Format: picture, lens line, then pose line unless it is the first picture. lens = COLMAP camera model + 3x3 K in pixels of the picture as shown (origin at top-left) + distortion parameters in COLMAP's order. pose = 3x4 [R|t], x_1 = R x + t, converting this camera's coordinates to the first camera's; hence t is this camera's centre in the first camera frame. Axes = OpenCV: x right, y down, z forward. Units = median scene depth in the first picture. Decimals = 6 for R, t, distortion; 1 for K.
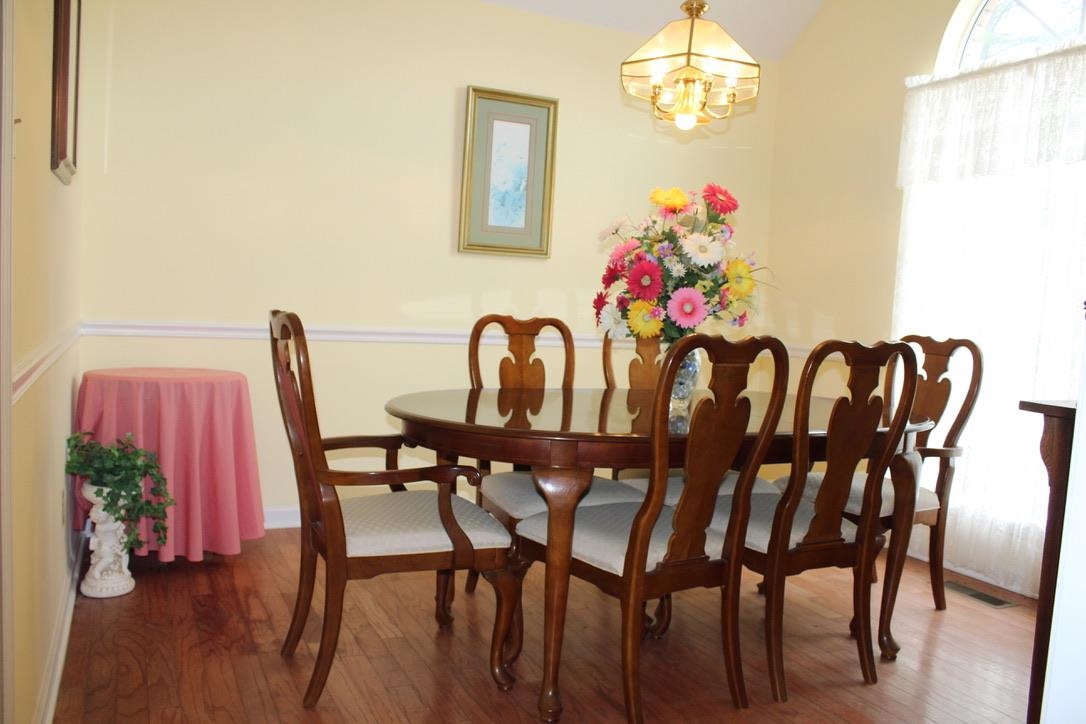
lens RADIAL K [[891.5, 0, 538.6], [0, 891.5, 377.6], [0, 0, 1]] dist [-0.176136, 0.164267]
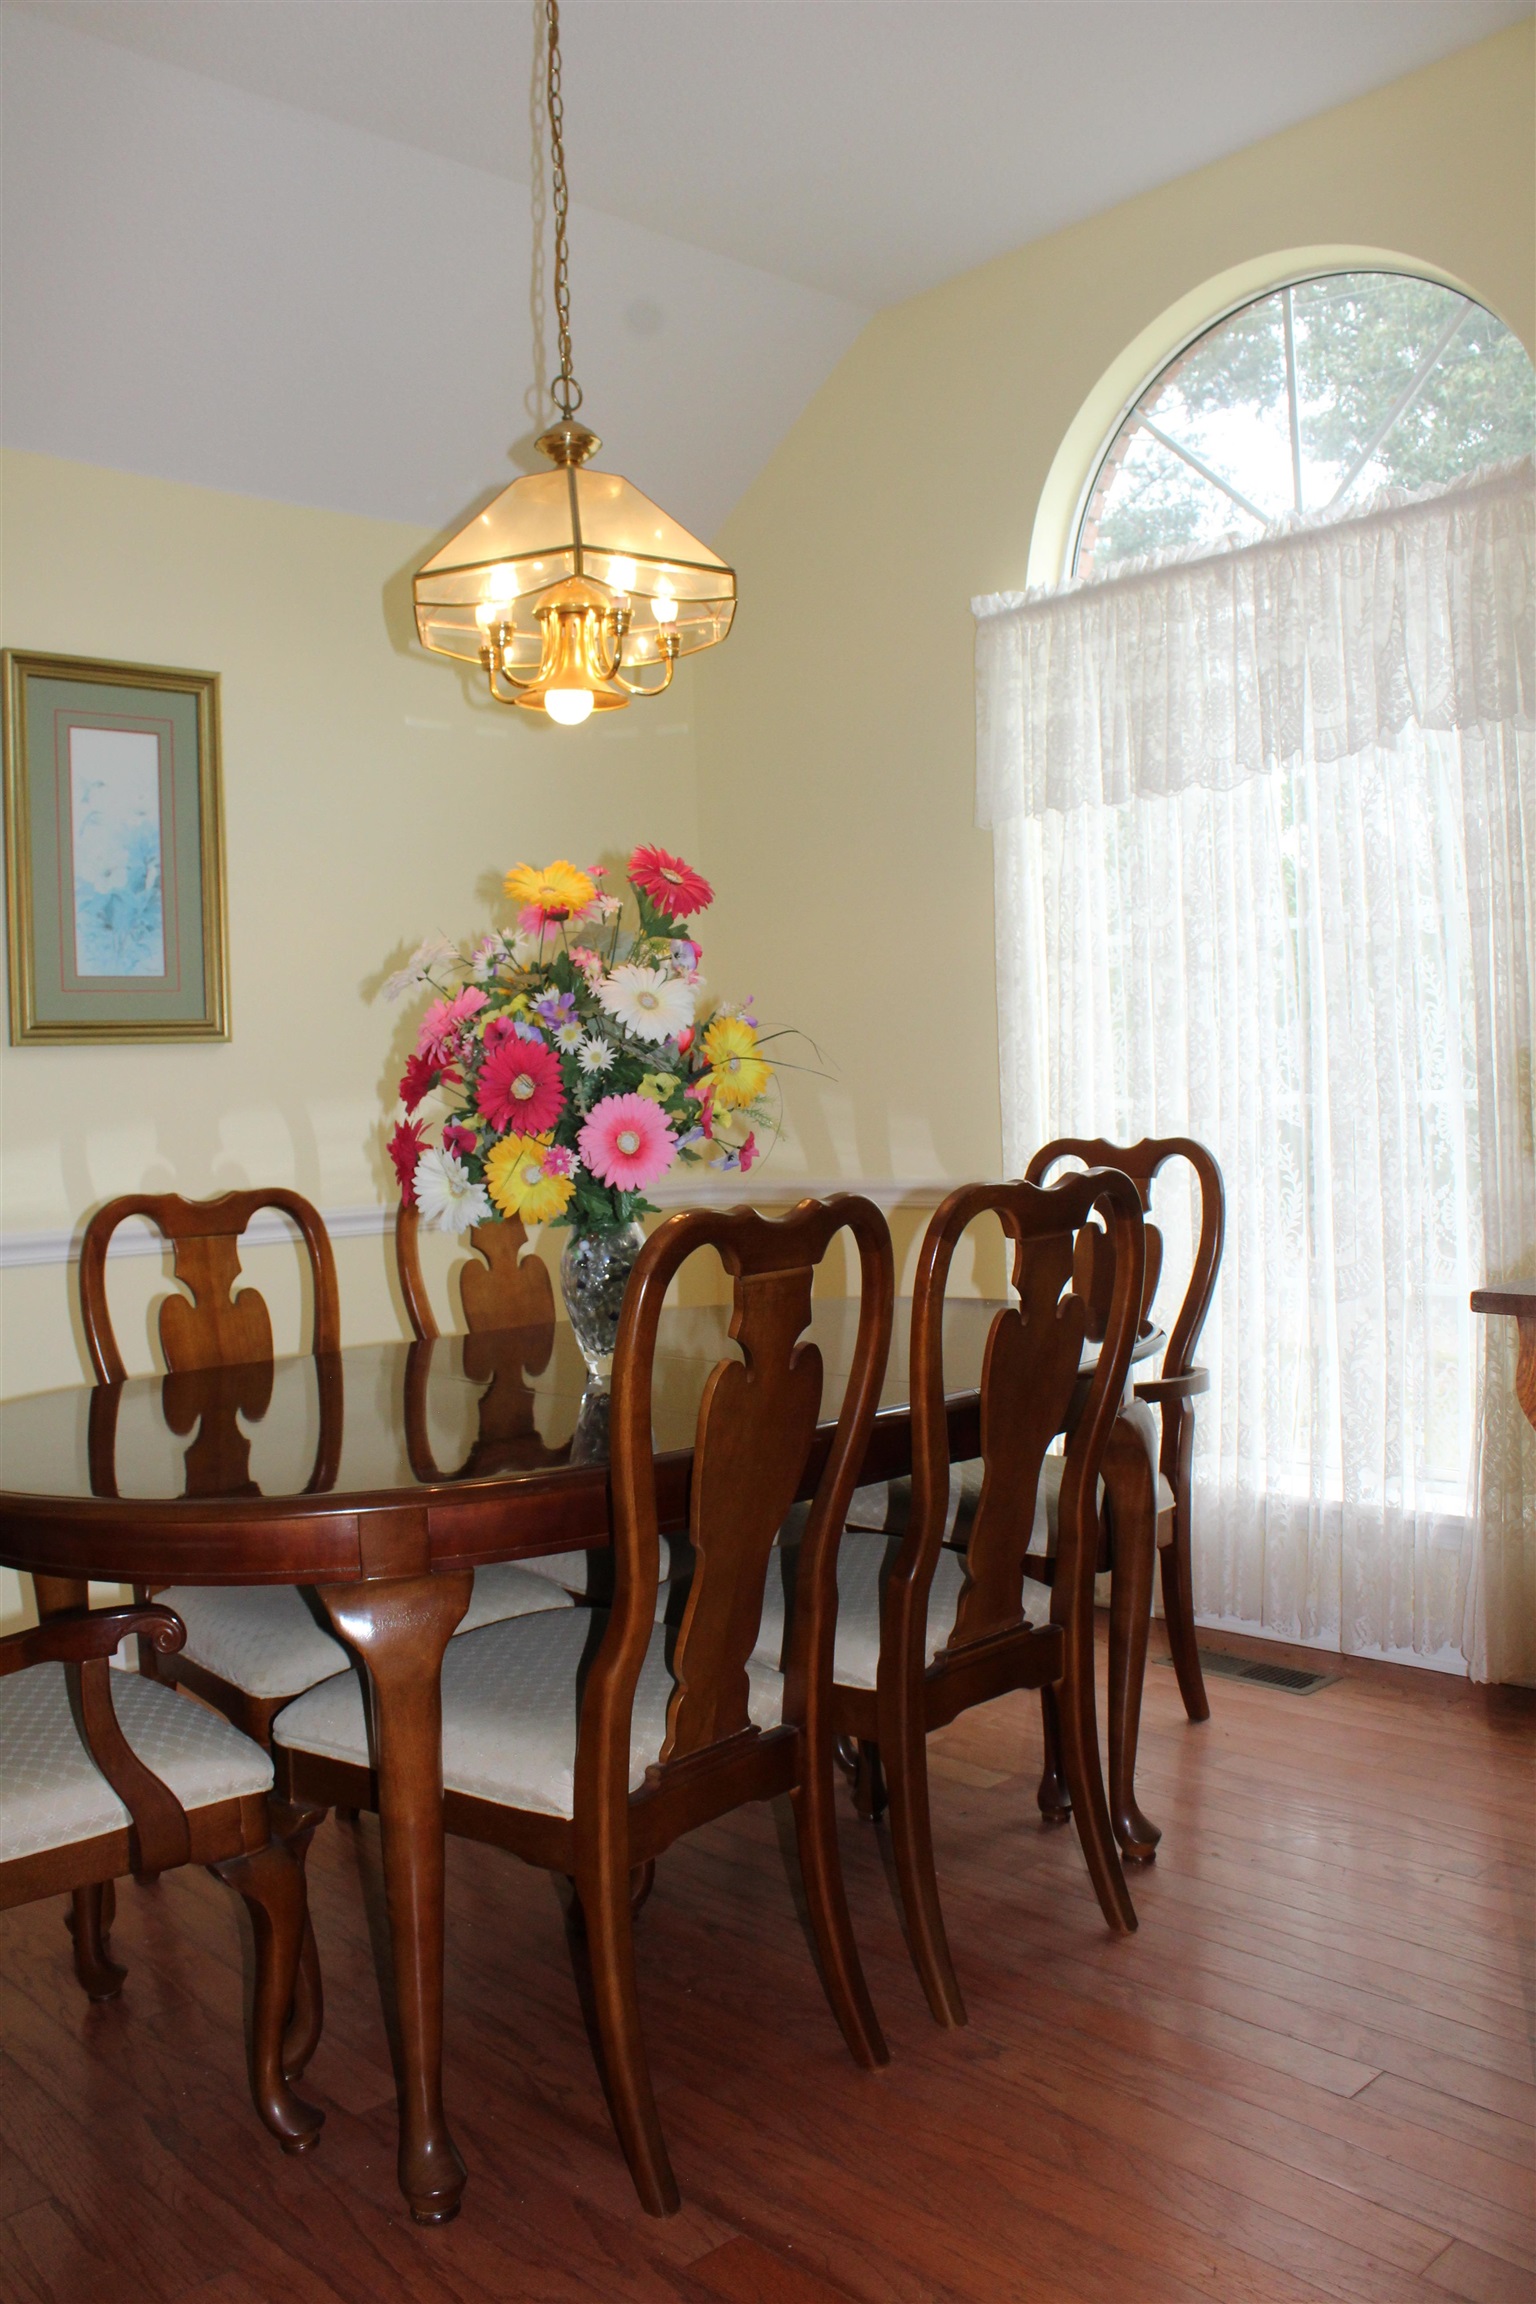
lens RADIAL K [[1891.4, 0, 734.9], [0, 1891.4, 1131.6], [0, 0, 1]] dist [-0.176136, 0.164267]
pose [[0.949204, -0.094479, 0.300142, -0.049972], [0.114066, 0.992295, -0.048379, -0.032425], [-0.293259, 0.080157, 0.952667, 0.120249]]
